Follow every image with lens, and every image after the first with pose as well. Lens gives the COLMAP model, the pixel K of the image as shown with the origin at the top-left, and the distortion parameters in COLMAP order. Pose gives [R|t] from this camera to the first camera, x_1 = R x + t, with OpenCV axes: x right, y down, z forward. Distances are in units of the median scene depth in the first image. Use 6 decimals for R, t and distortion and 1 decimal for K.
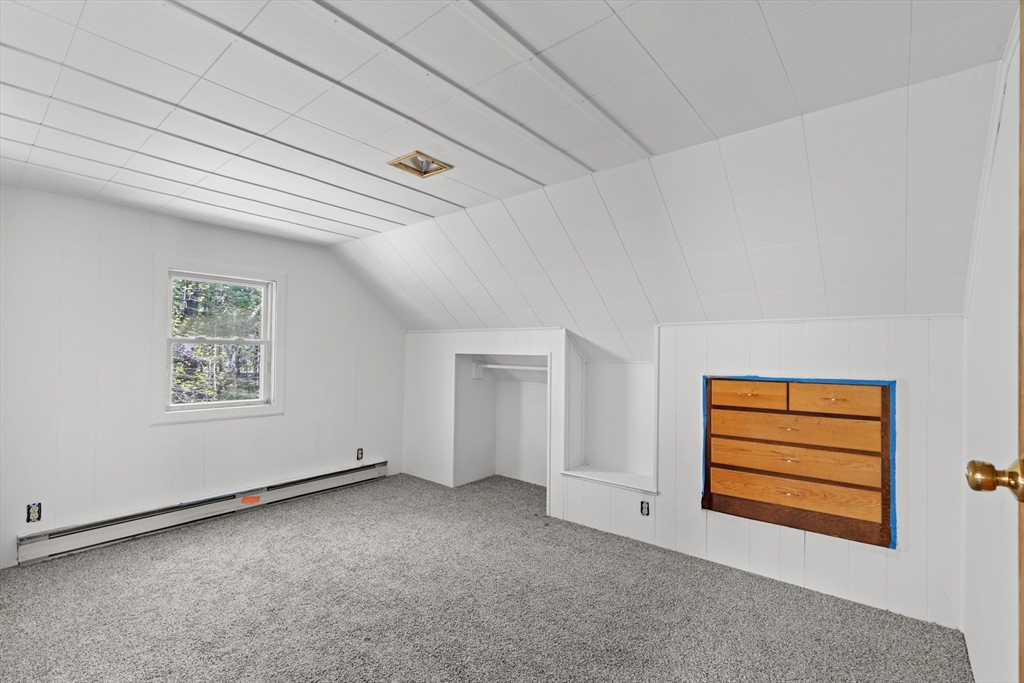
lens RADIAL K [[465.0, 0, 514.1], [0, 465.0, 344.3], [0, 0, 1]] dist [0.011681, -0.003819]
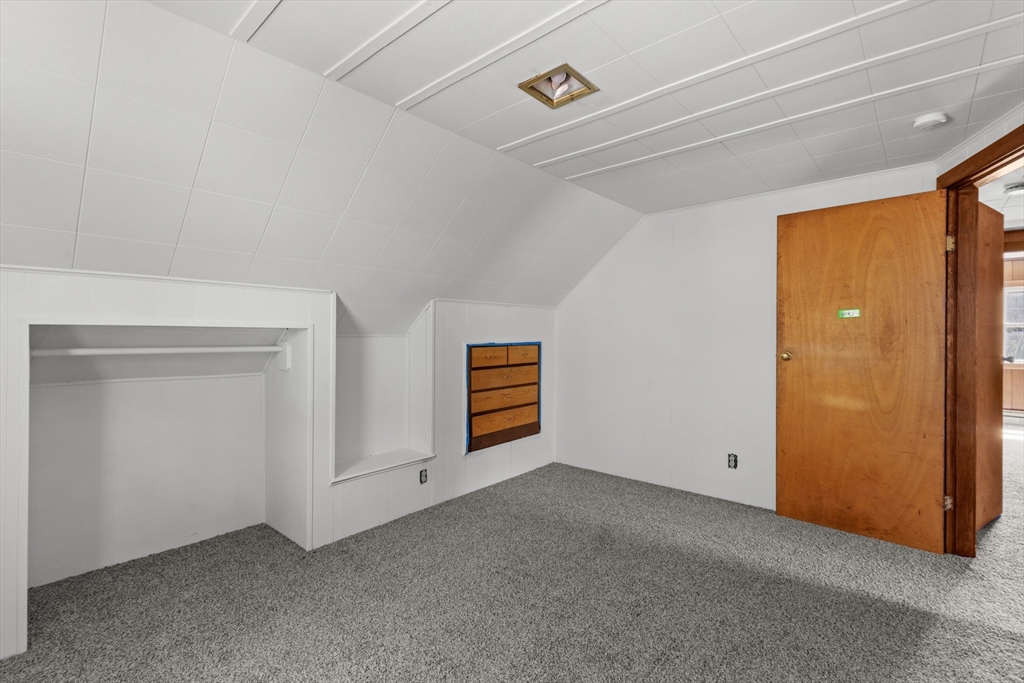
lens RADIAL K [[465.0, 0, 514.3], [0, 465.0, 338.8], [0, 0, 1]] dist [0.011681, -0.003819]
pose [[0.011216, -0.015208, 0.999821, -0.832744], [-0.016663, 0.999743, 0.015393, 0.032592], [-0.999798, -0.016833, 0.010960, 0.891300]]
